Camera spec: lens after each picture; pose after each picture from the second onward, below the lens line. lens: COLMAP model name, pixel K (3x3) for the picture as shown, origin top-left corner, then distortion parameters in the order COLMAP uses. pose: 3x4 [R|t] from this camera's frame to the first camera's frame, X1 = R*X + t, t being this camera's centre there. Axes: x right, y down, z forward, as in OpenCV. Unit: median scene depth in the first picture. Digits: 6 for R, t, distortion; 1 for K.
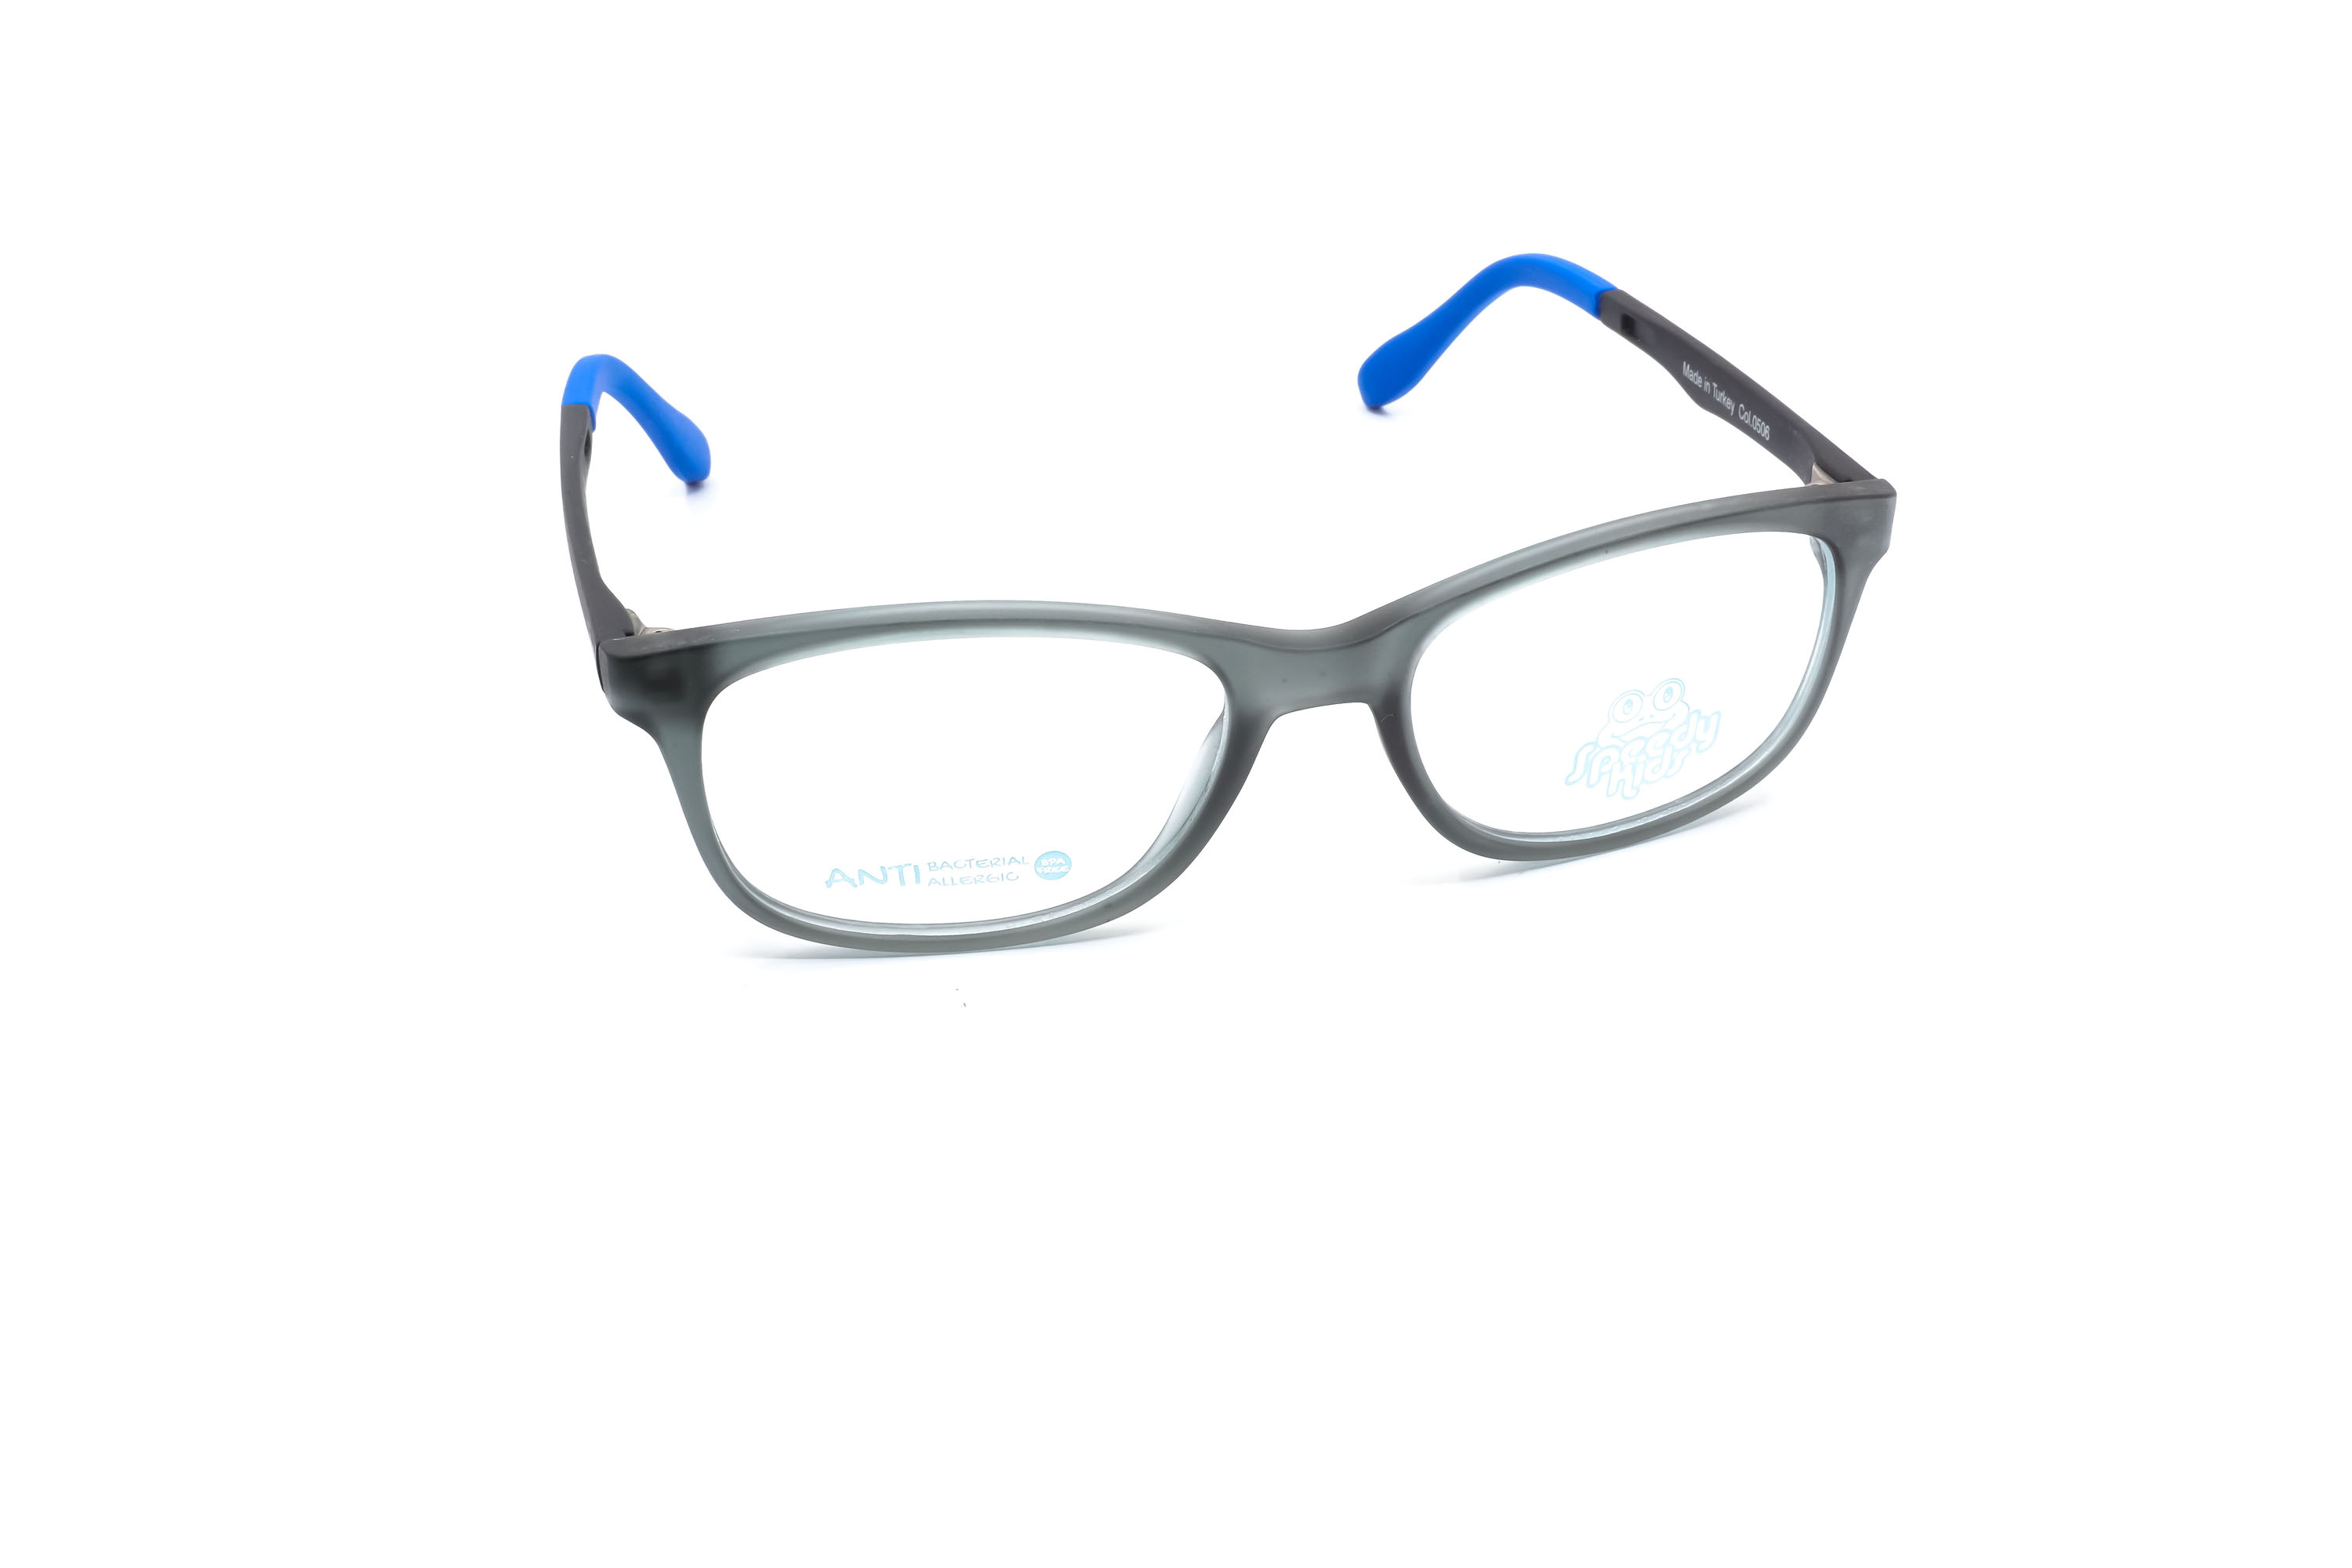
lens RADIAL K [[2409.4, 0, 1192.9], [0, 2409.4, 795.8], [0, 0, 1]] dist [0.023252, 0.000000]
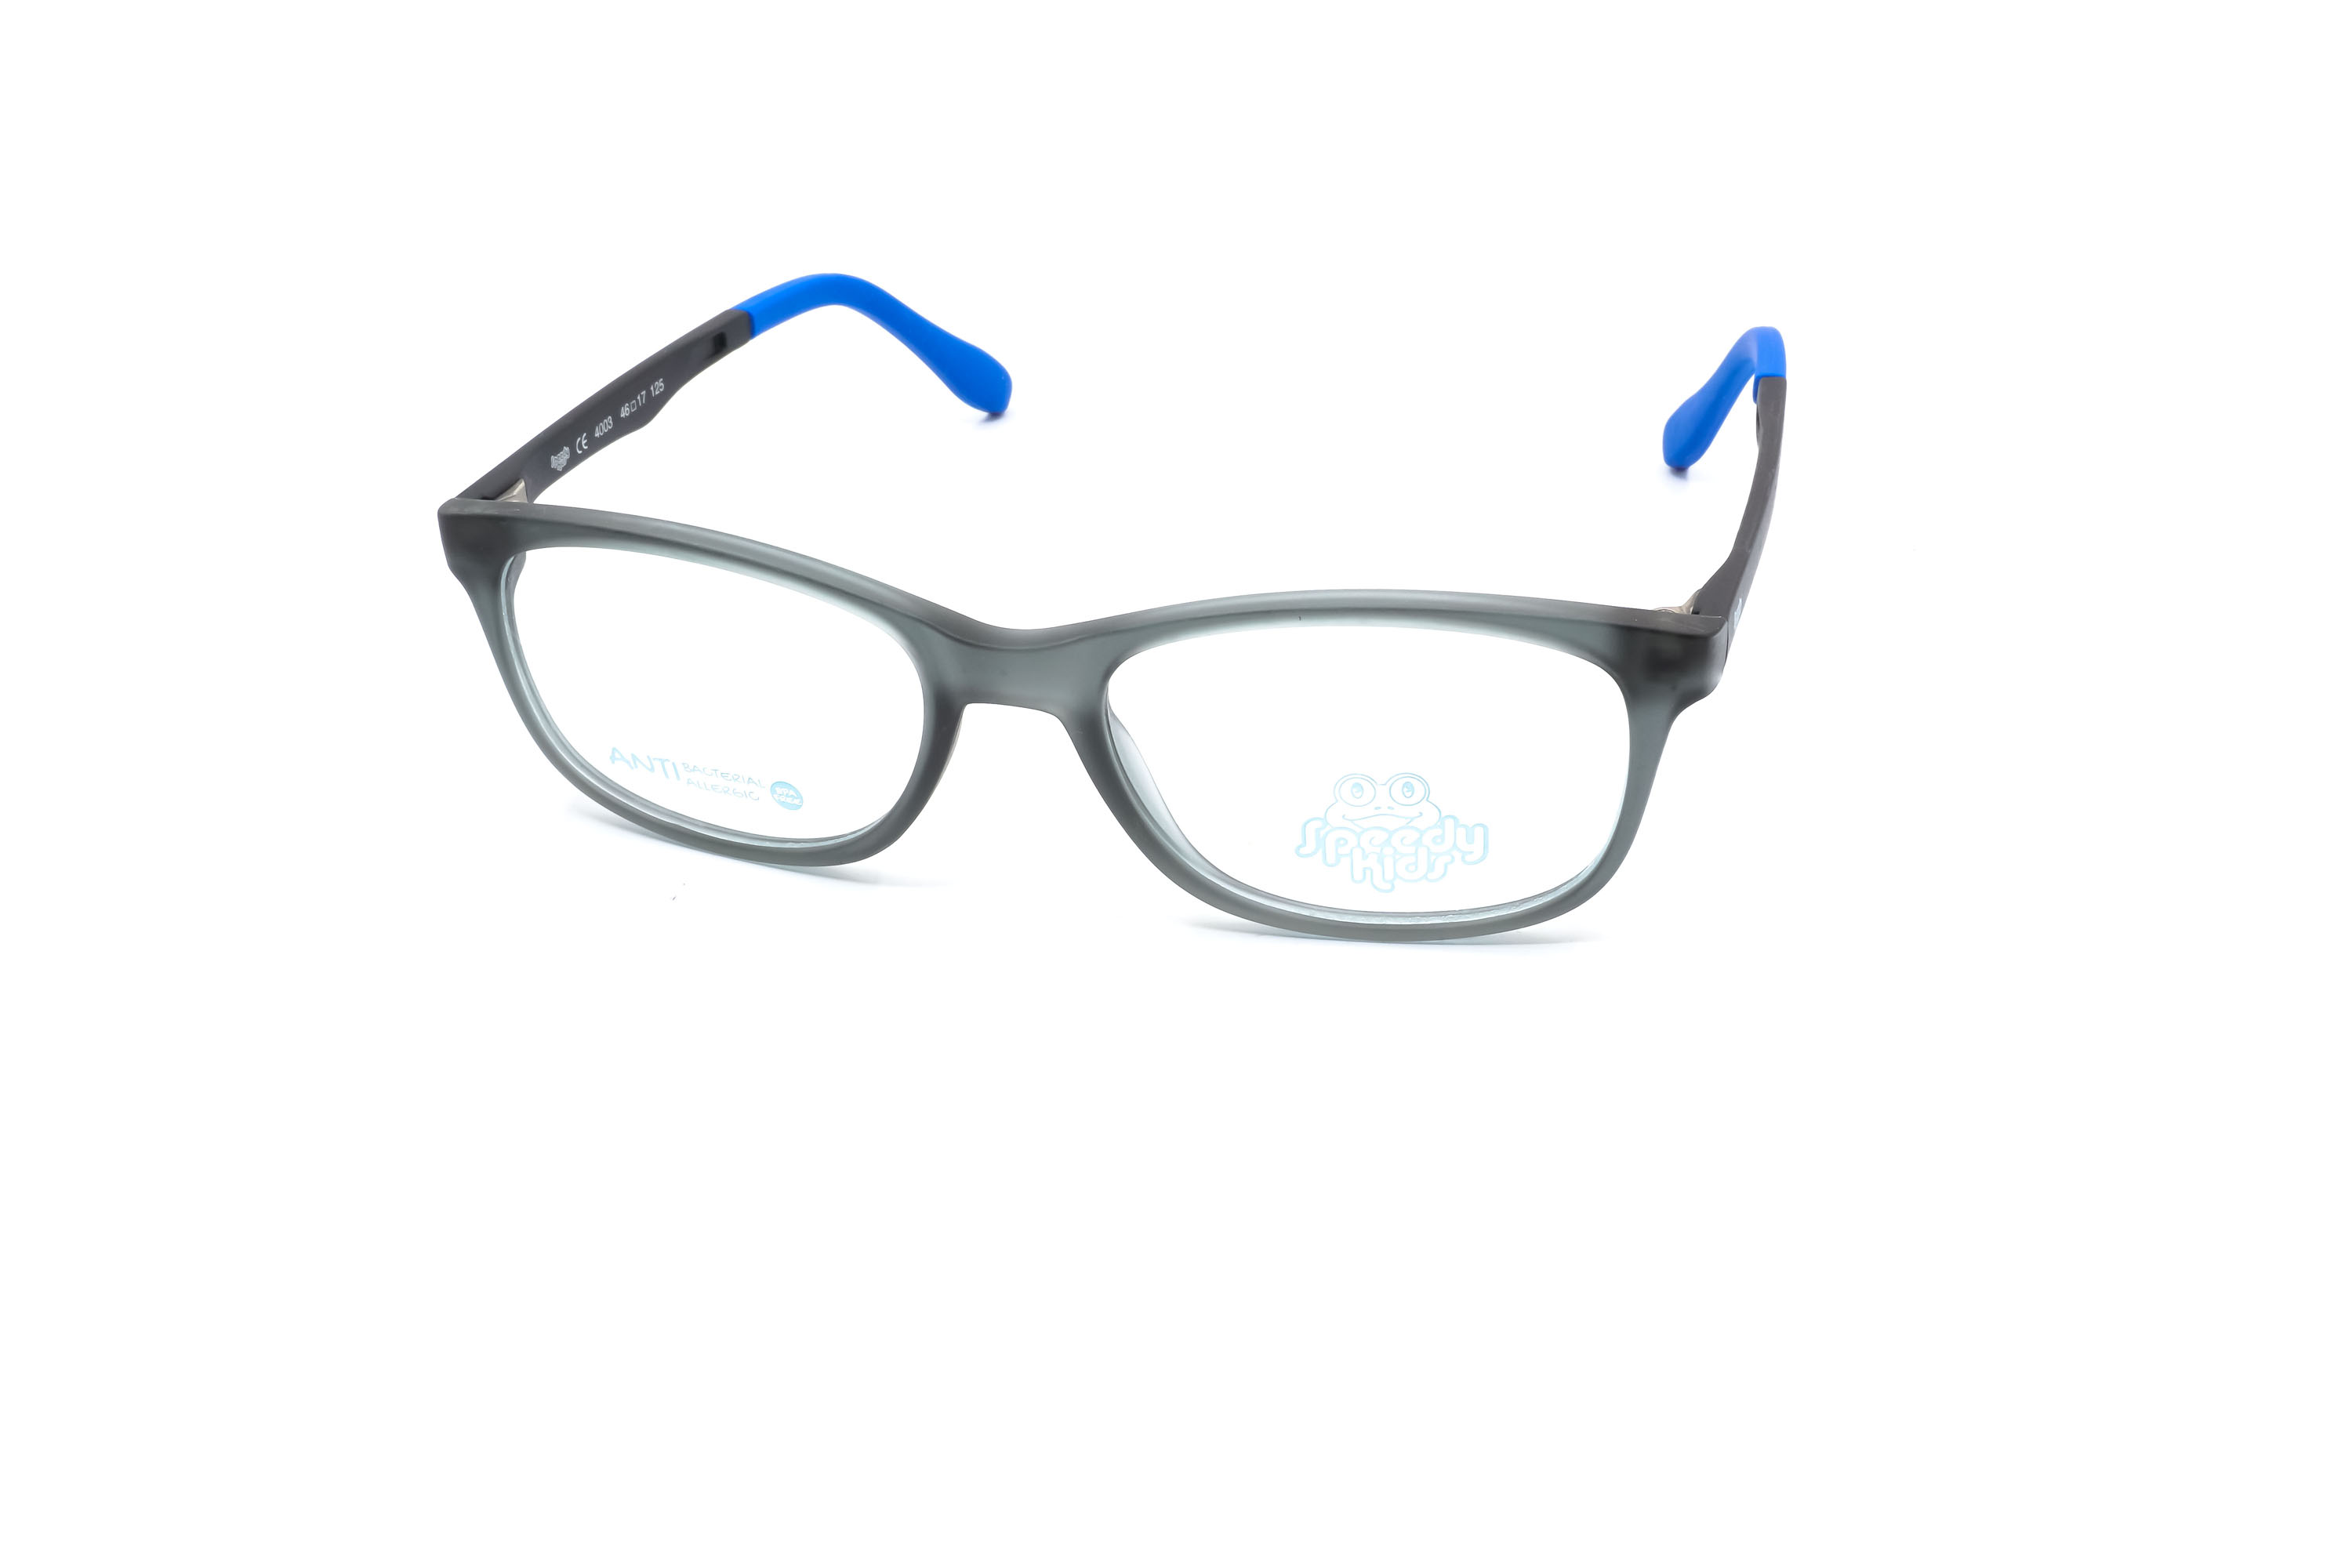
lens RADIAL K [[2409.4, 0, 1162.9], [0, 2409.4, 776.2], [0, 0, 1]] dist [0.023252, 0.000000]
pose [[0.860069, 0.245371, -0.447297, 0.531066], [-0.245018, 0.967678, 0.059709, -0.079375], [0.447490, 0.058242, 0.892390, 0.125094]]
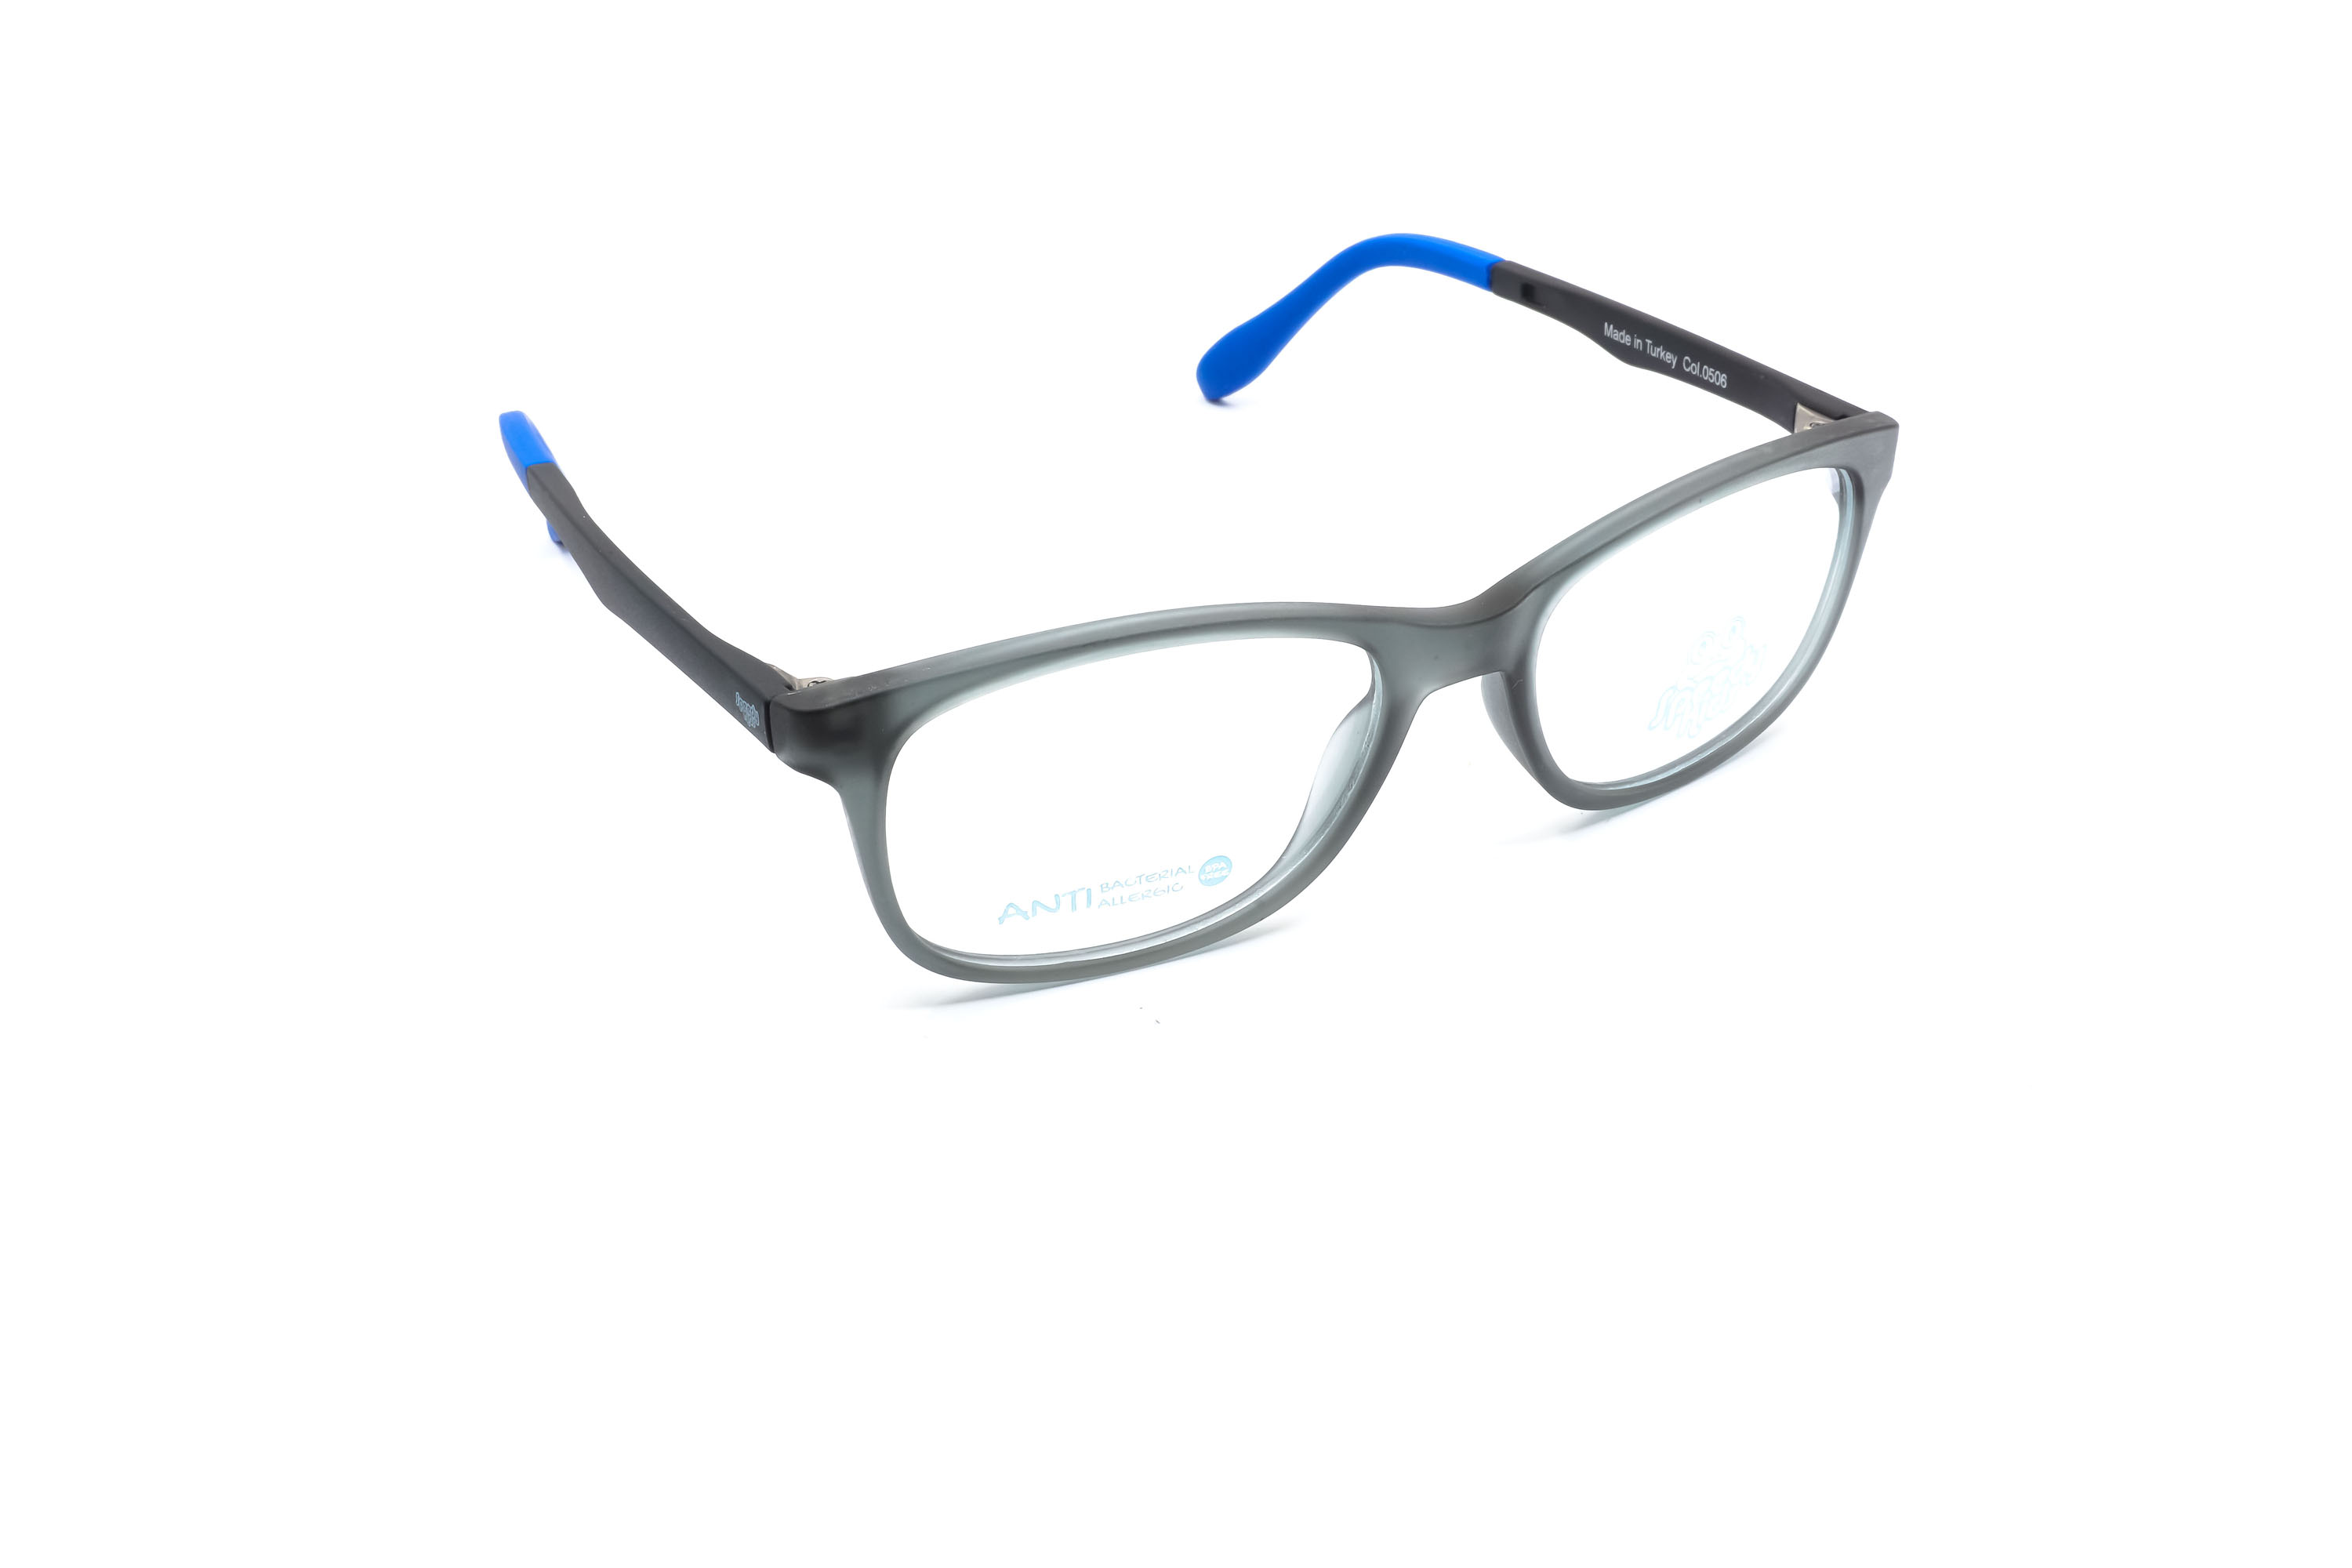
lens RADIAL K [[2409.4, 0, 1178.2], [0, 2409.4, 779.5], [0, 0, 1]] dist [0.023252, 0.000000]
pose [[0.967848, -0.126141, 0.217619, -0.273345], [0.128039, 0.991754, 0.005415, -0.015299], [-0.216508, 0.022623, 0.976019, 0.027711]]
